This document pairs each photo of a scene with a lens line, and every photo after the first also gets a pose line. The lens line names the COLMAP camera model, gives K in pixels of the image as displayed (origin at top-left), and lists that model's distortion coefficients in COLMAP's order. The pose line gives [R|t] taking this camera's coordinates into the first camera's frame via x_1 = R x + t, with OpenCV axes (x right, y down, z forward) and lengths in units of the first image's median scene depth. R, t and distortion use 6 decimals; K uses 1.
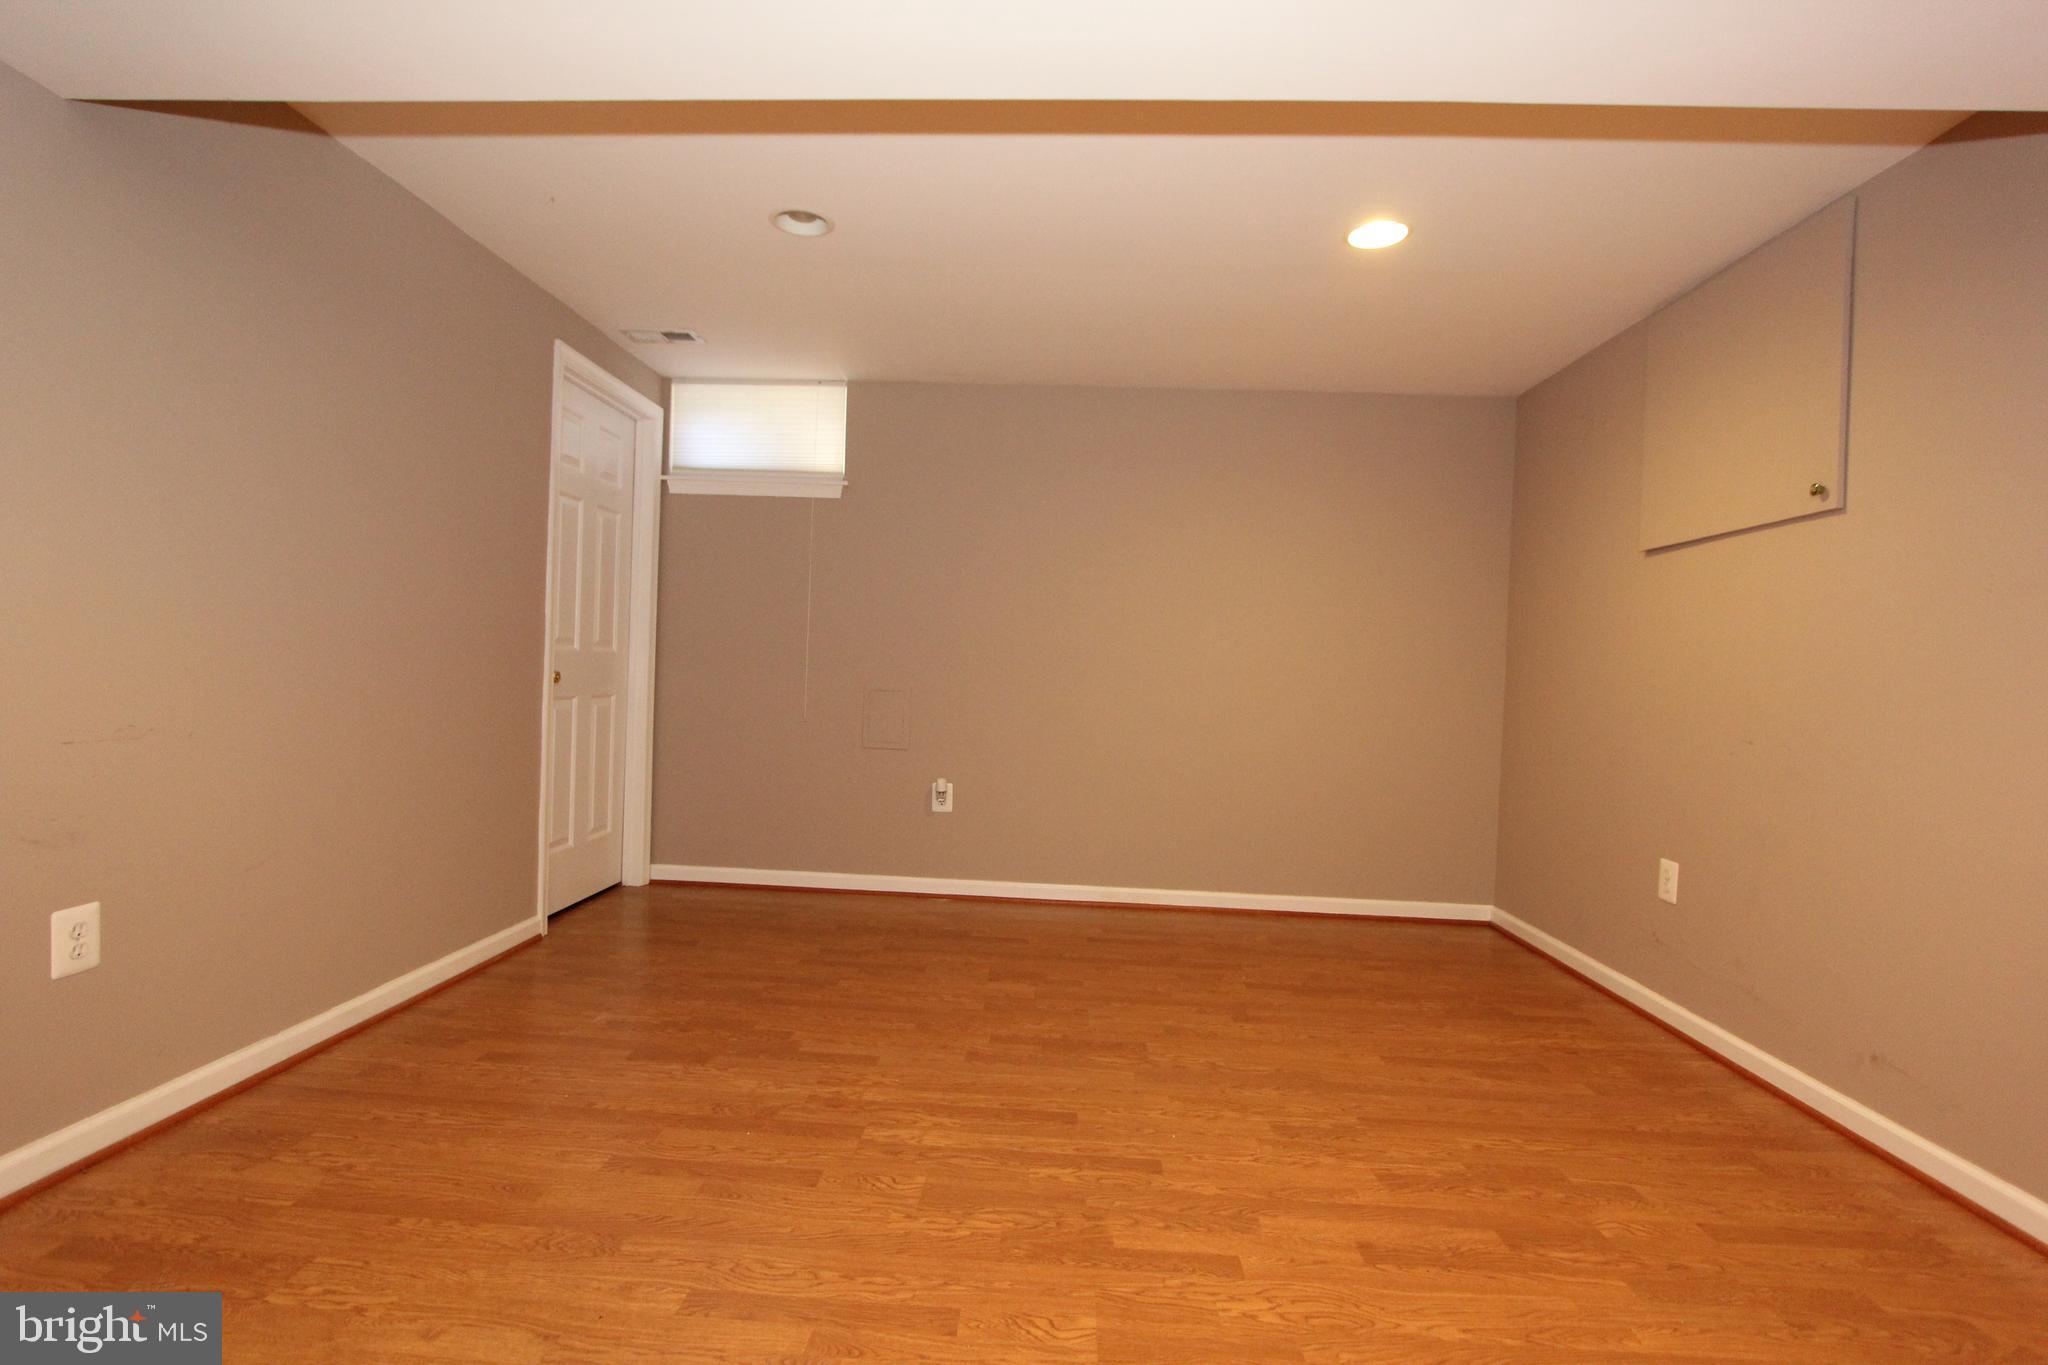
lens RADIAL K [[942.7, 0, 1024.0], [0, 942.7, 682.5], [0, 0, 1]] dist [-0.030006, 0.000541]
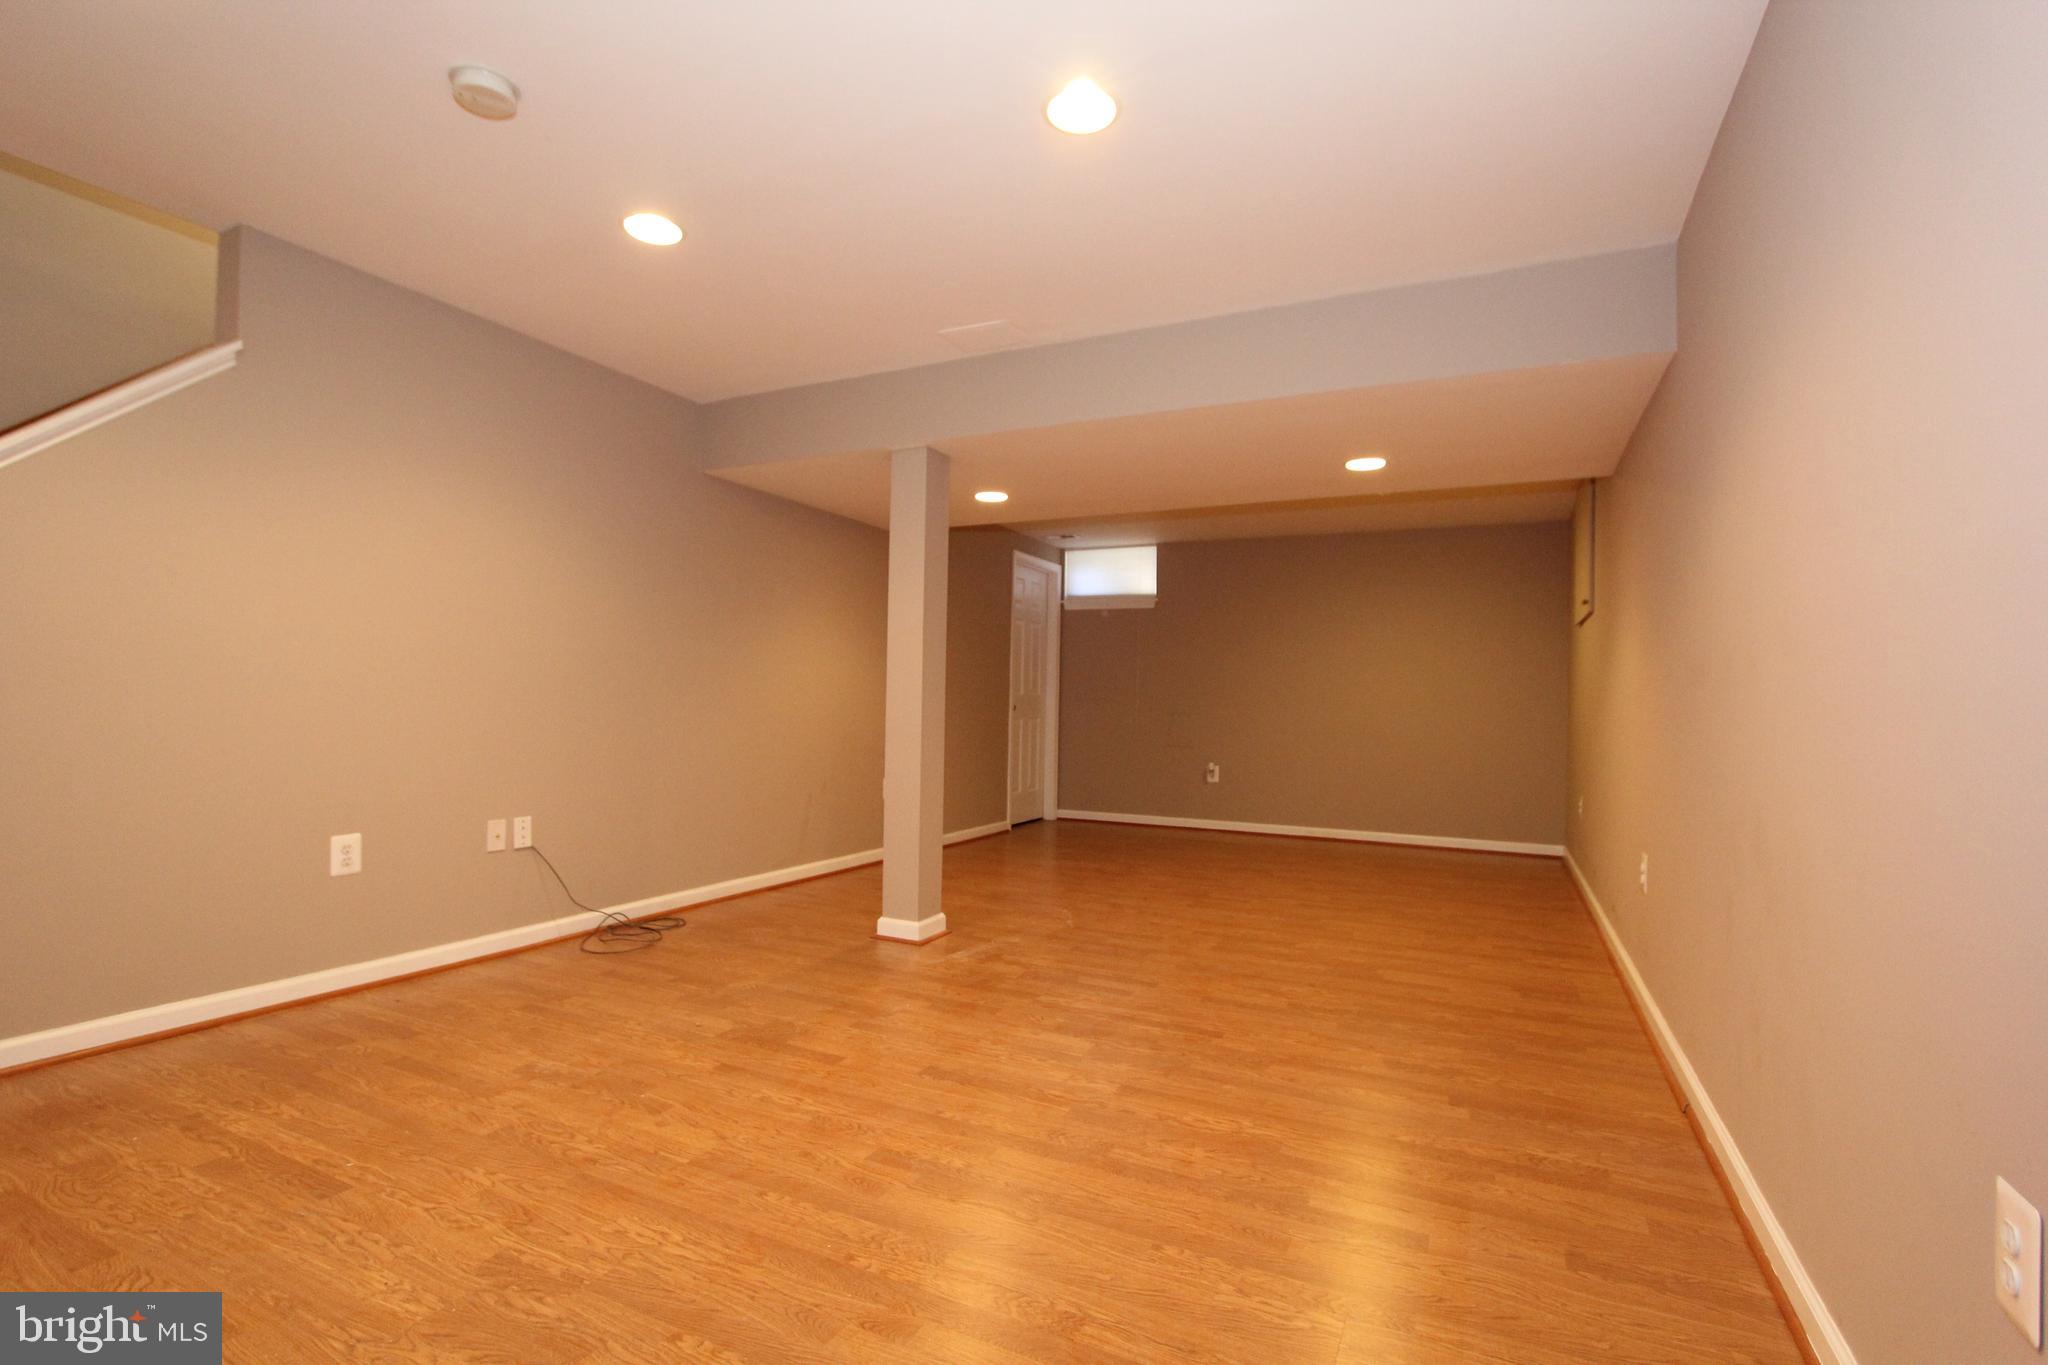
lens RADIAL K [[947.1, 0, 1024.0], [0, 947.1, 682.5], [0, 0, 1]] dist [-0.034942, 0.000196]
pose [[0.917599, -0.025695, -0.396677, 0.297922], [0.008326, 0.998932, -0.045447, 0.029261], [0.397421, 0.038400, 0.916833, -0.774303]]
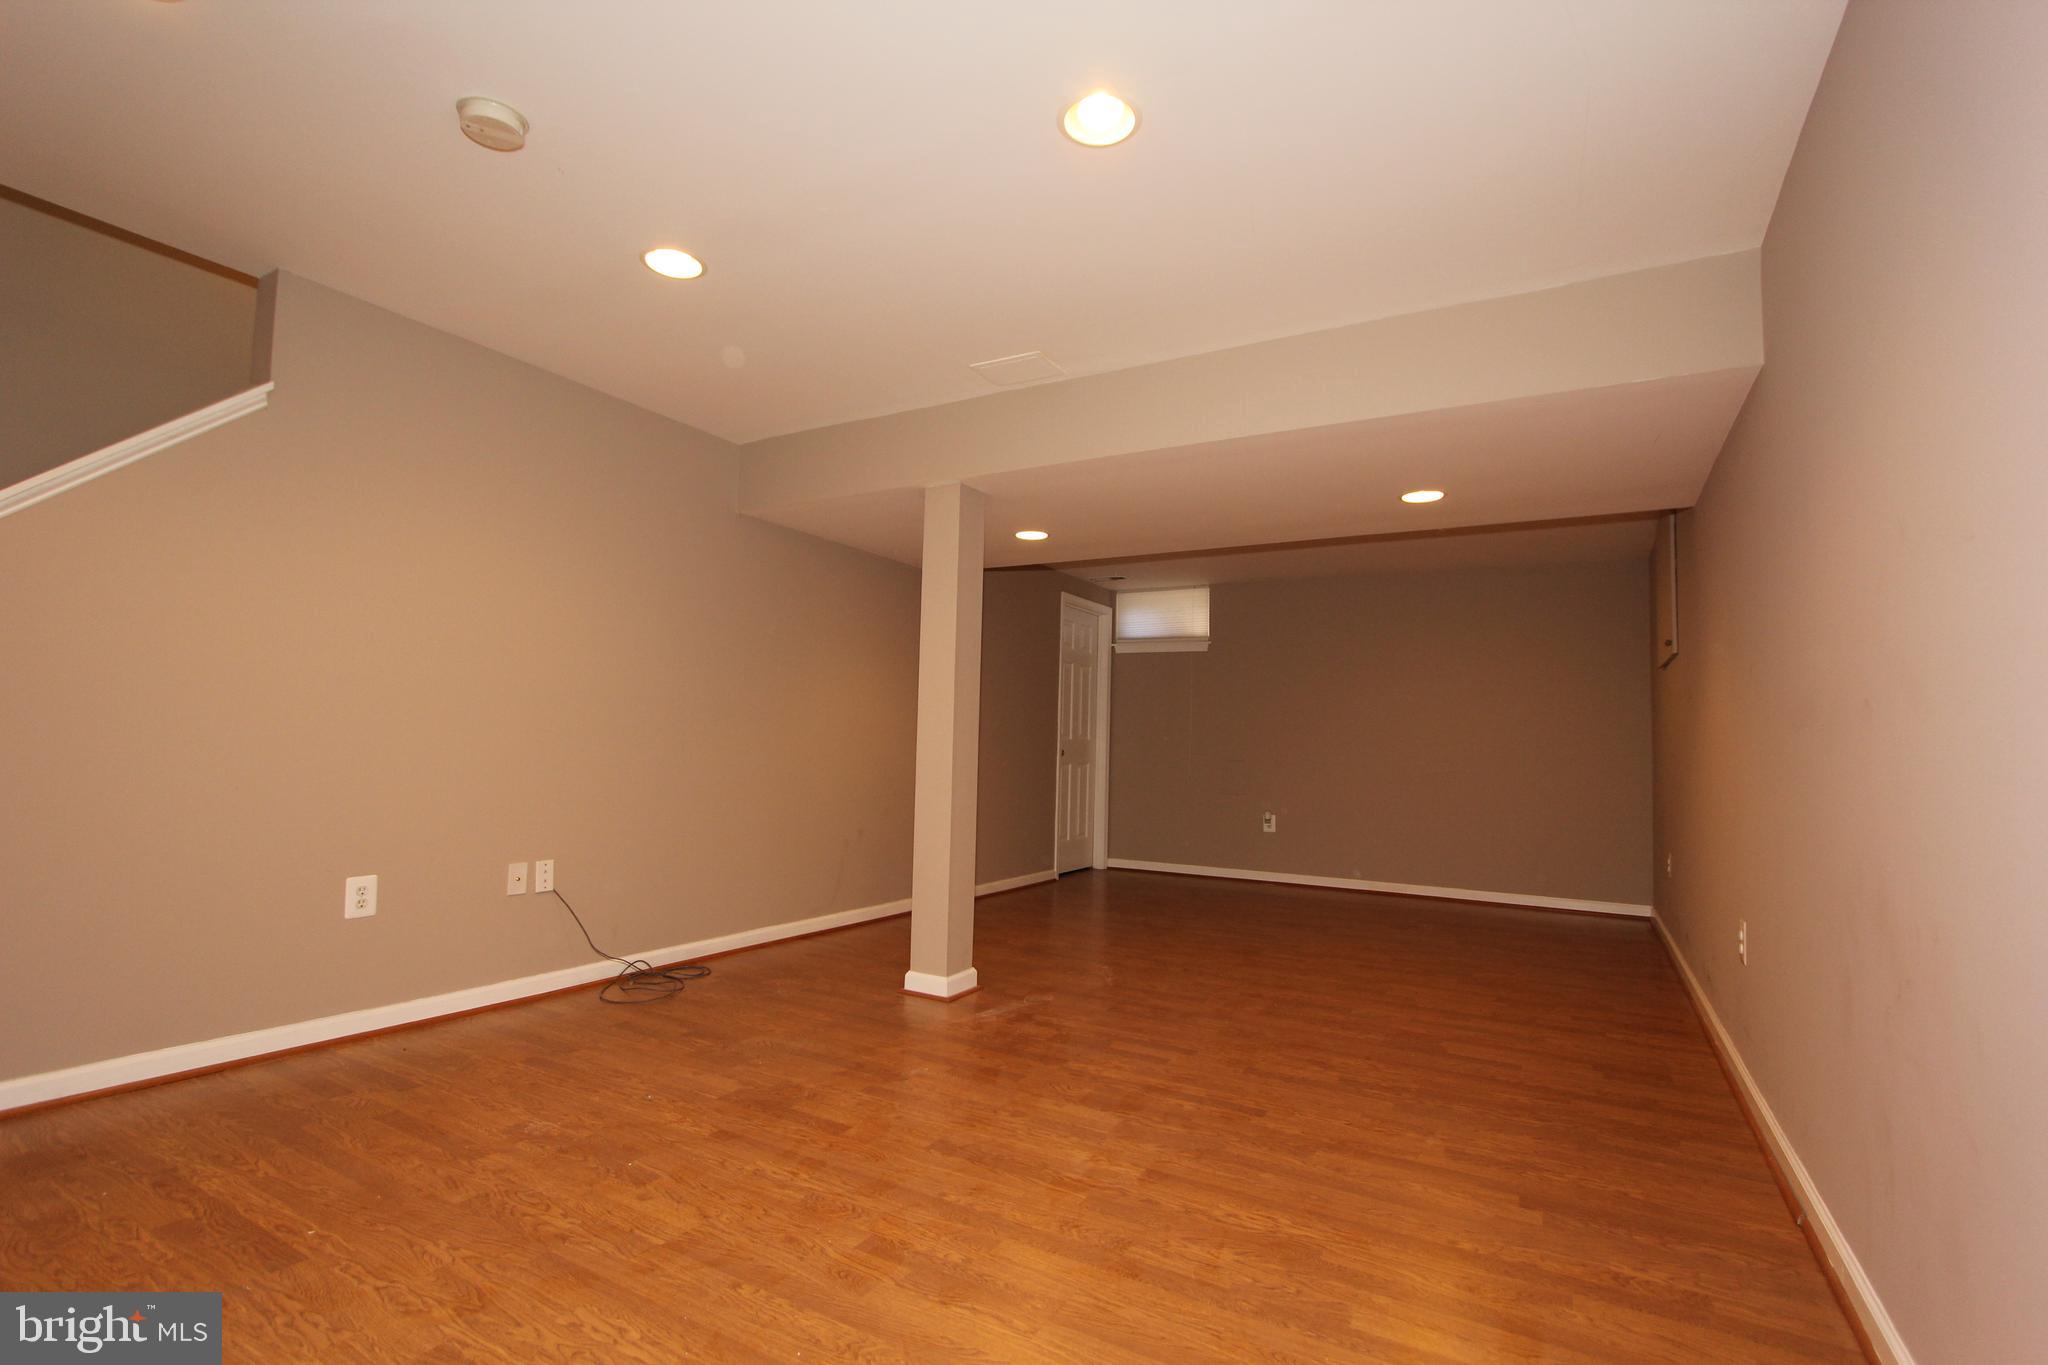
lens RADIAL K [[942.7, 0, 1024.0], [0, 942.7, 682.5], [0, 0, 1]] dist [-0.030006, 0.000541]
pose [[0.888528, -0.042928, -0.456810, 0.307056], [-0.000048, 0.995605, -0.093653, 0.028988], [0.458823, 0.083236, 0.884620, -0.720679]]
